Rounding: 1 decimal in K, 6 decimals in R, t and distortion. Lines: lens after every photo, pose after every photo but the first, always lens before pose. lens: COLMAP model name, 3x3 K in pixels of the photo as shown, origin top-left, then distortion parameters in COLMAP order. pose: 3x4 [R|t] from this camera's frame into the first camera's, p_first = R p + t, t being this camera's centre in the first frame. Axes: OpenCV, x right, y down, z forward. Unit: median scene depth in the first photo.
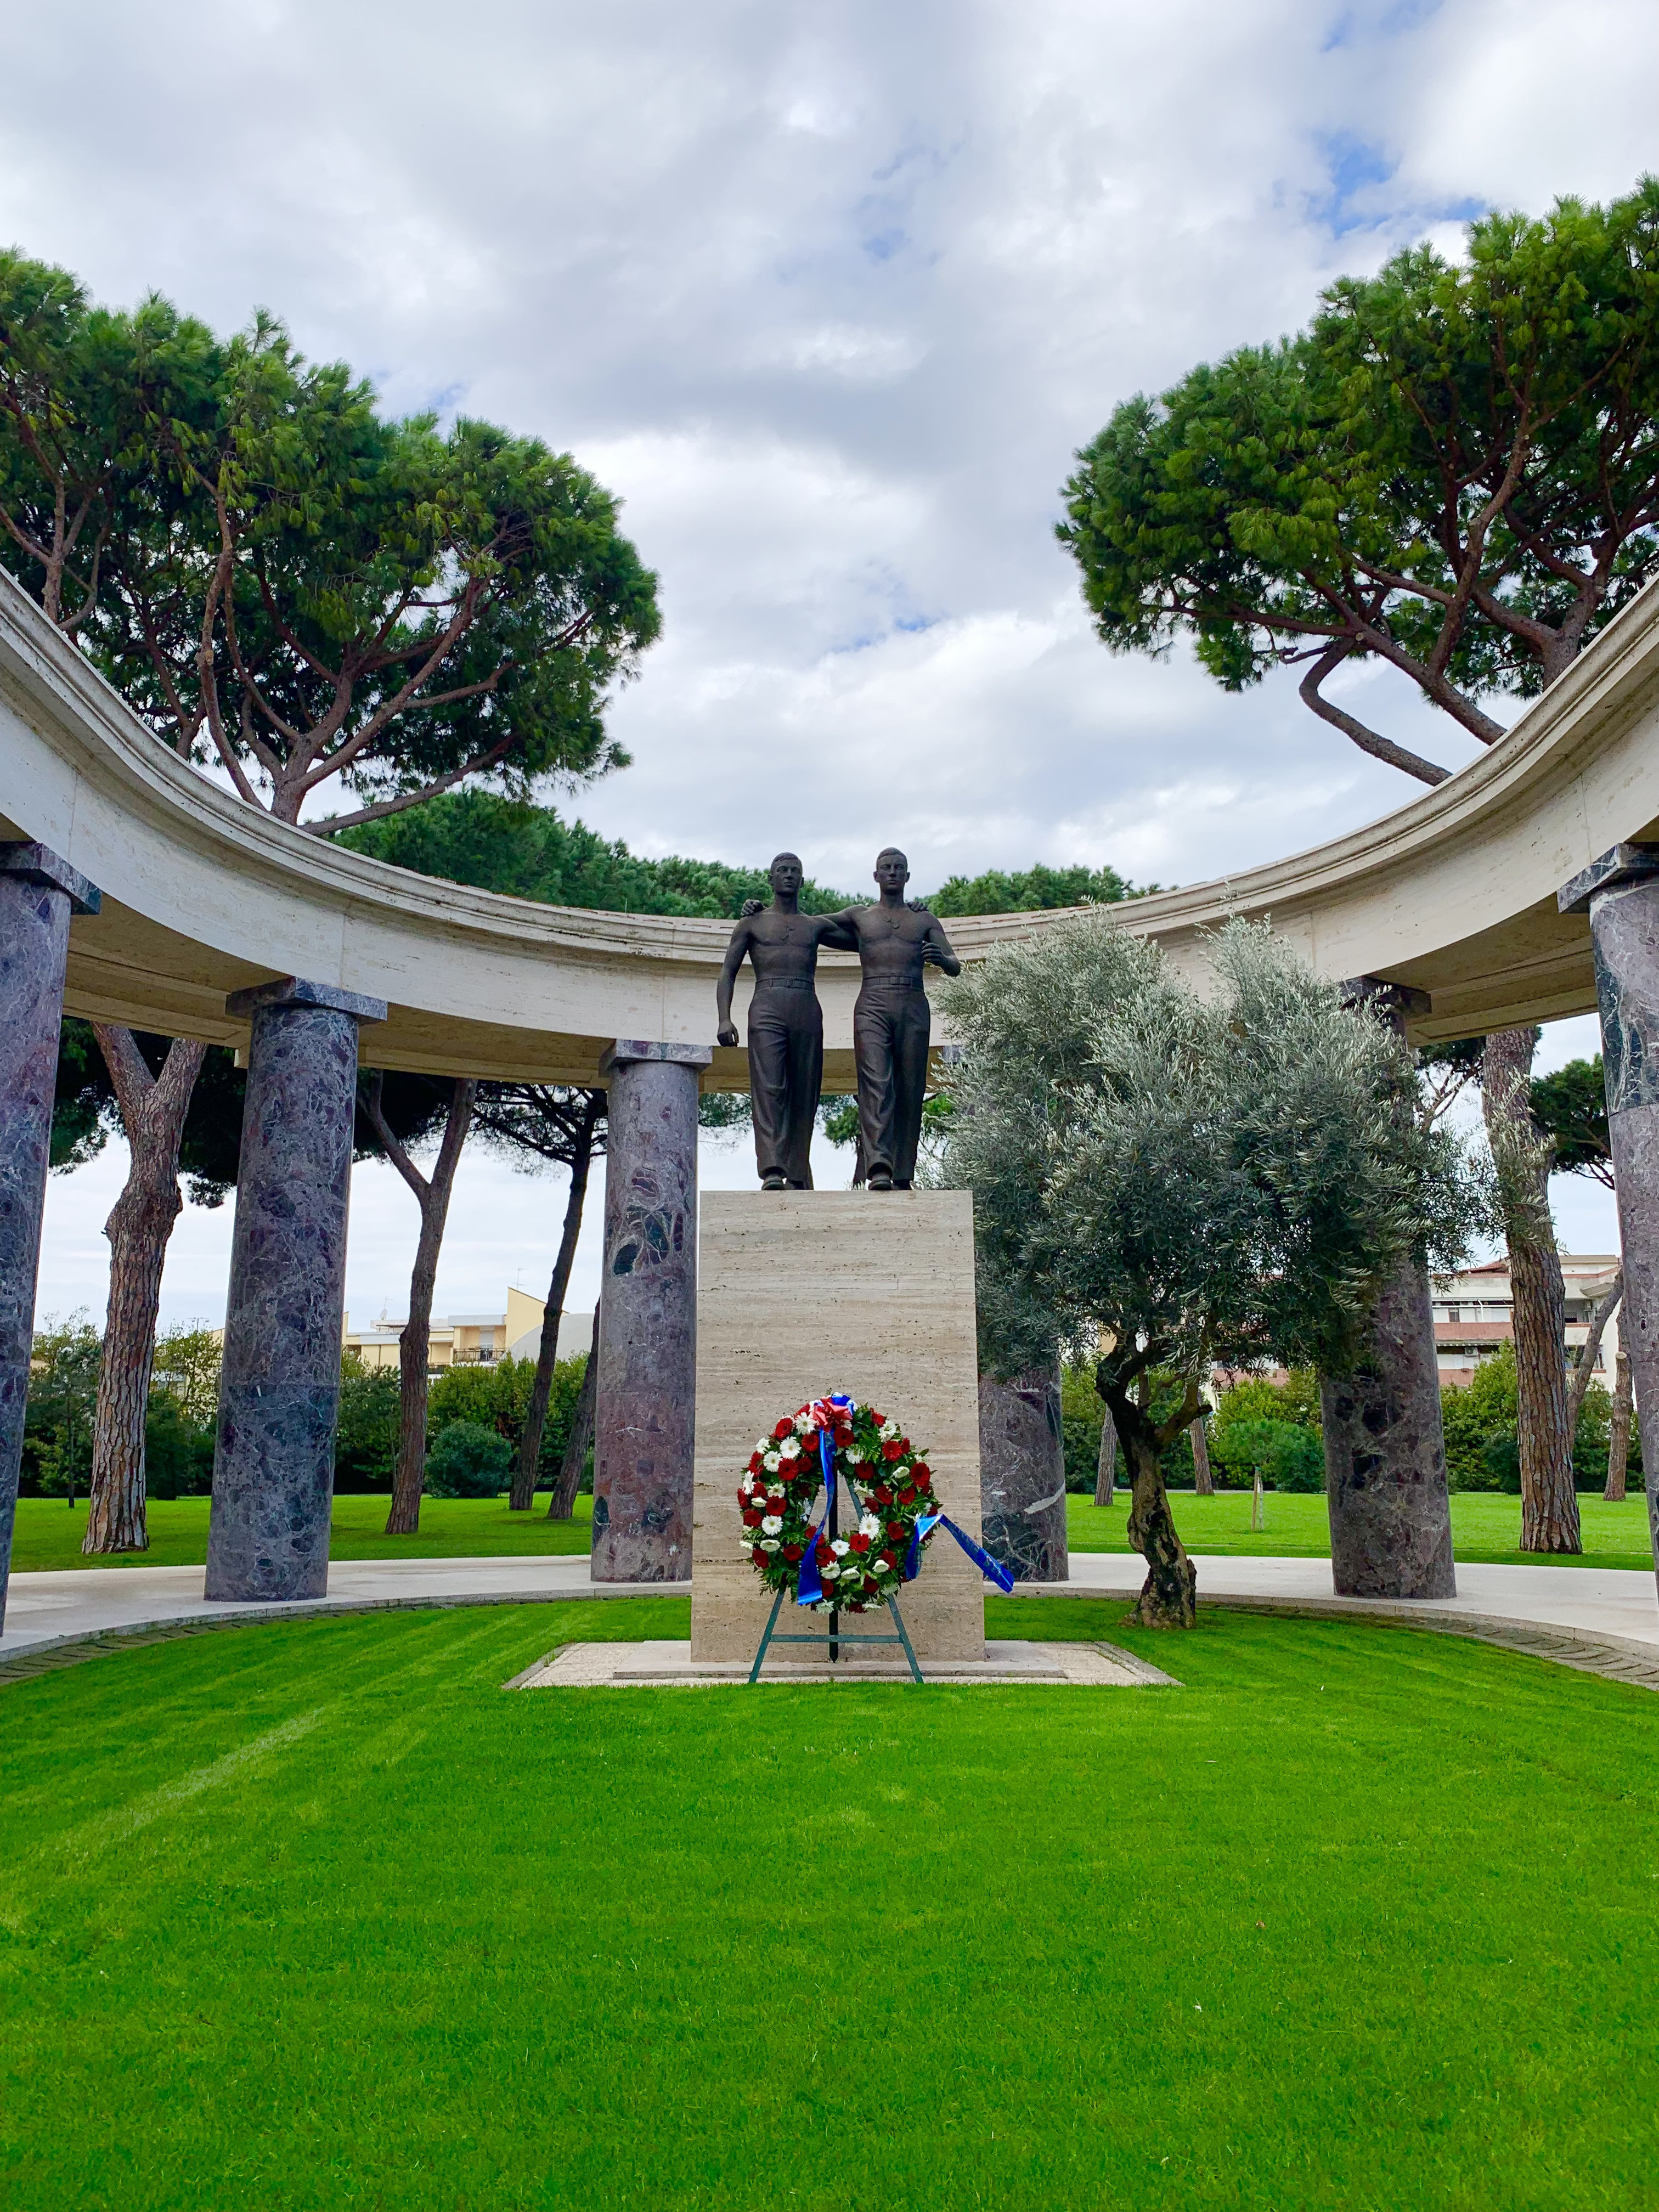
lens RADIAL K [[1673.7, 0, 839.8], [0, 1673.7, 1036.8], [0, 0, 1]] dist [0.004062, 0.000001]
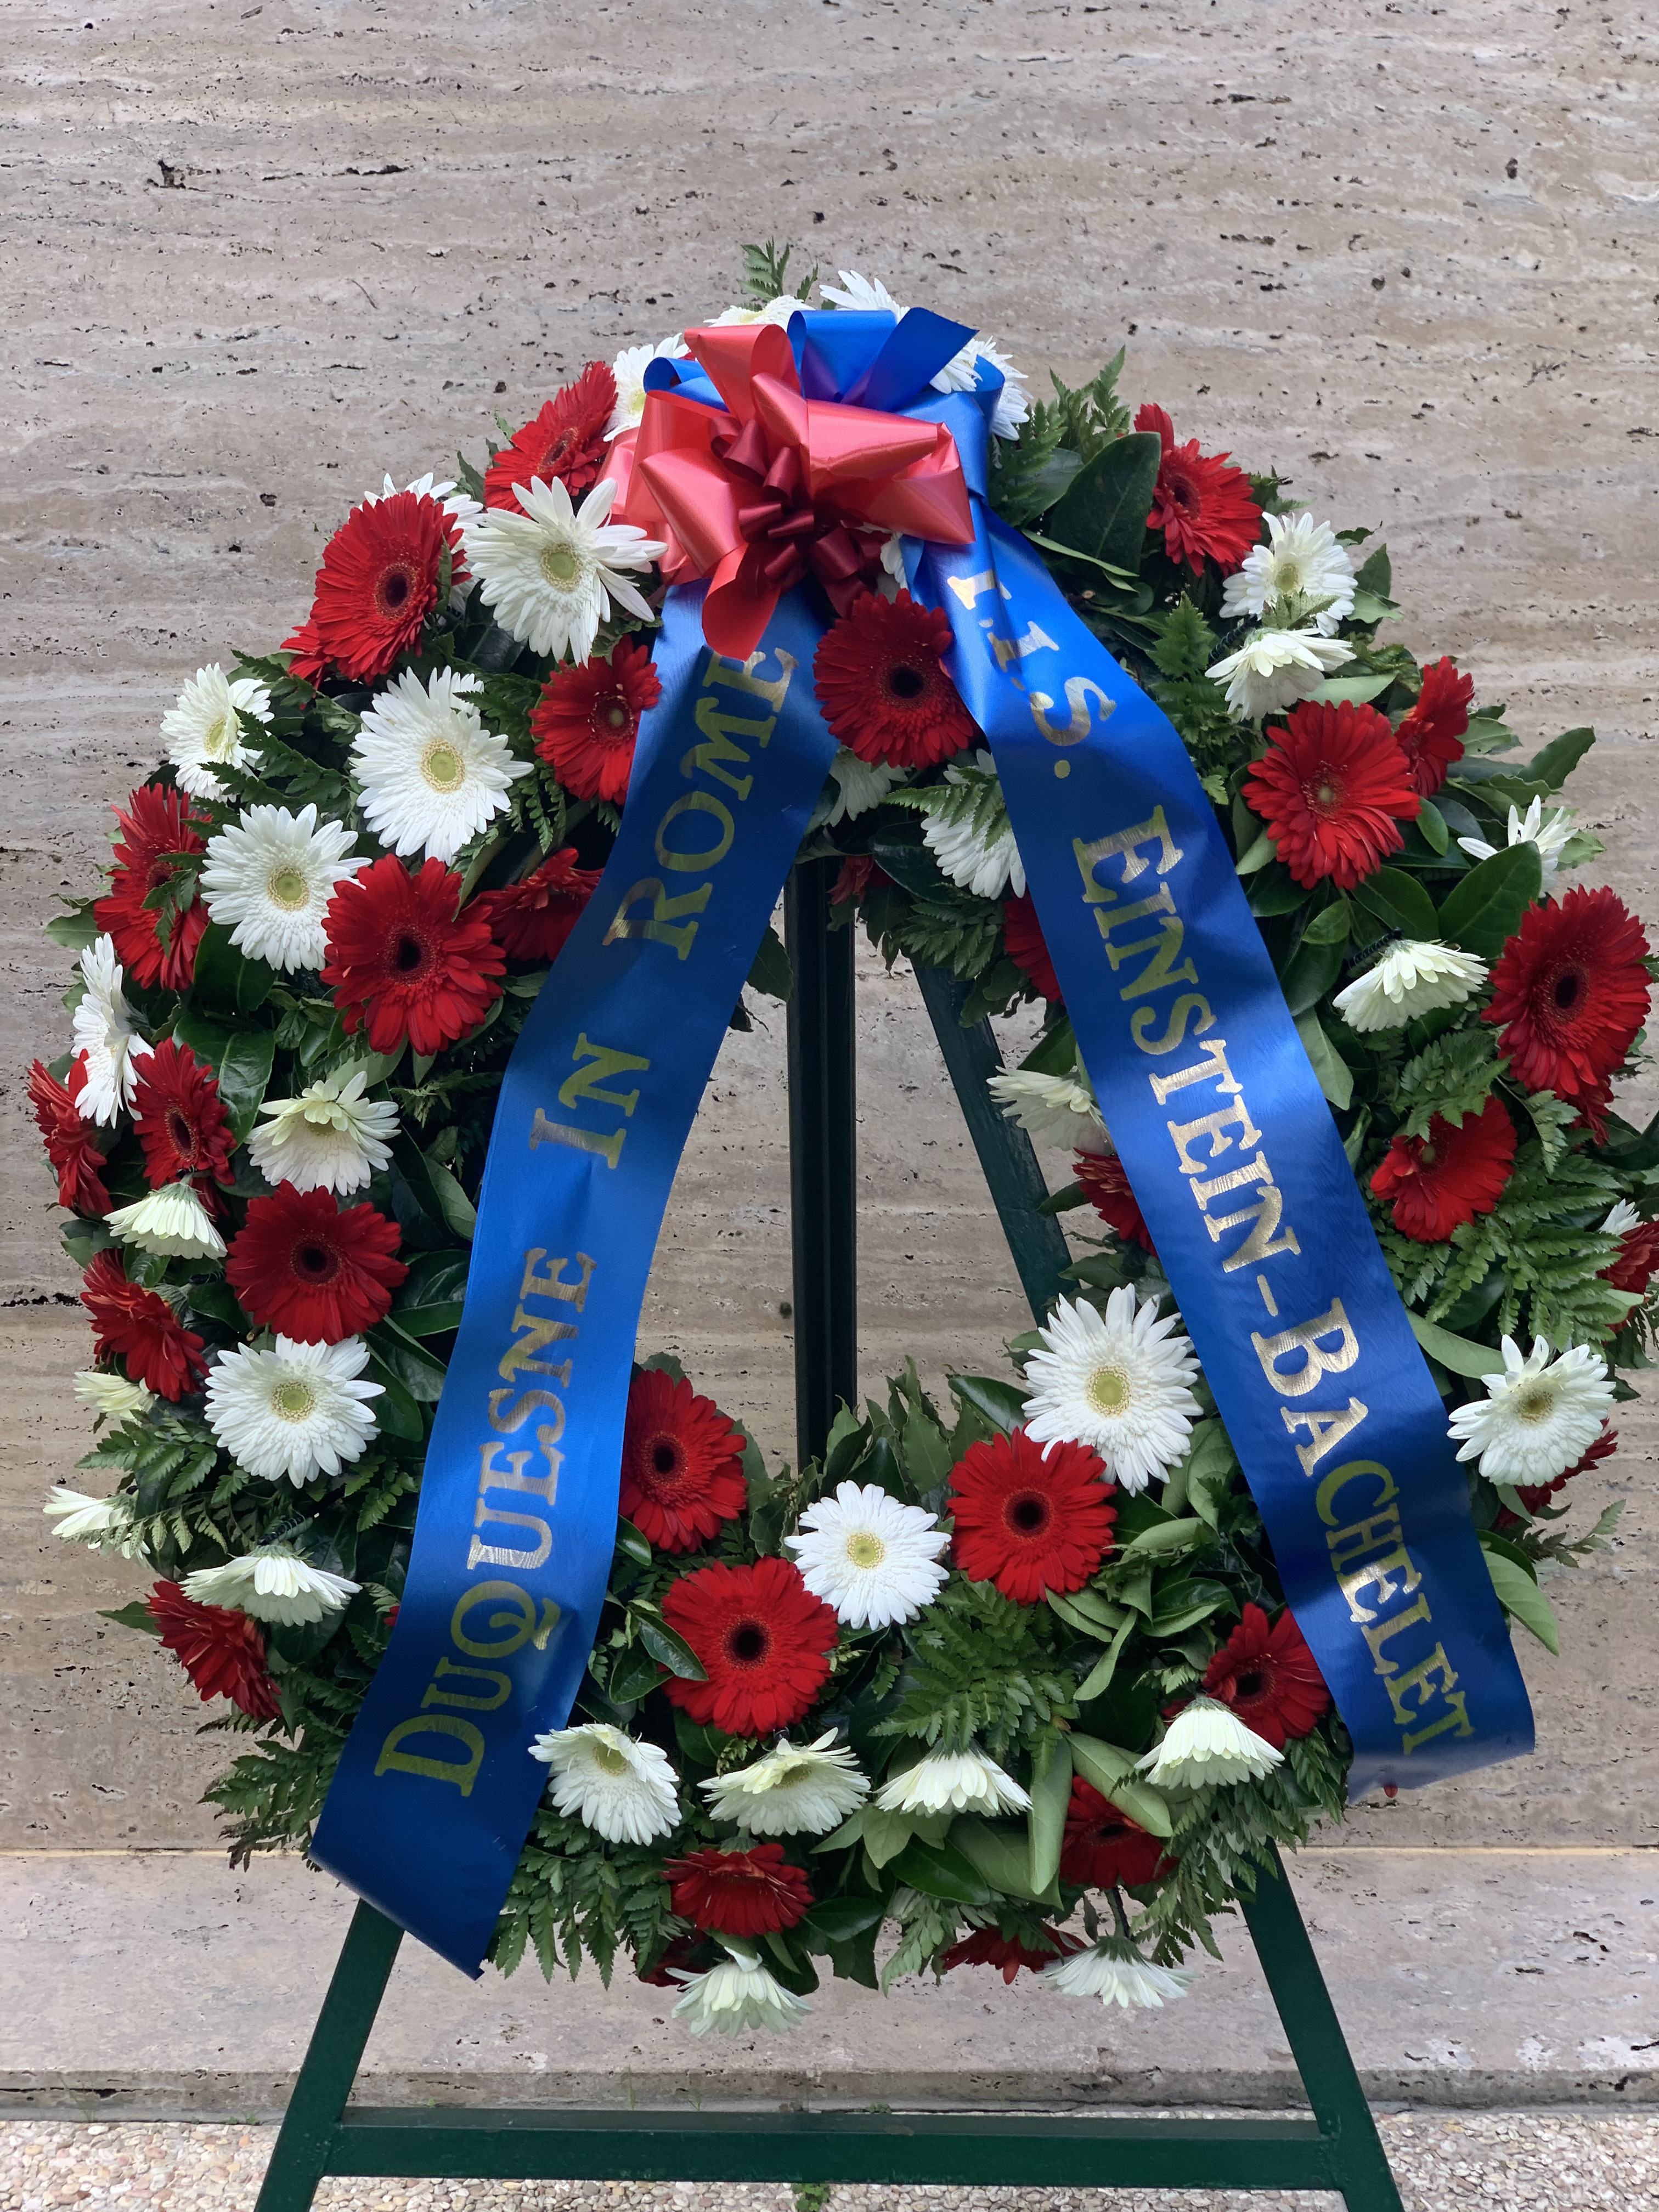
lens RADIAL K [[3949.1, 0, 831.4], [0, 3949.1, 1104.8], [0, 0, 1]] dist [0.009955, 0.000000]
pose [[0.999726, 0.007377, -0.022205, 0.001829], [0.002867, 0.903230, 0.429147, 0.081675], [0.023222, -0.429093, 0.902962, 0.403570]]
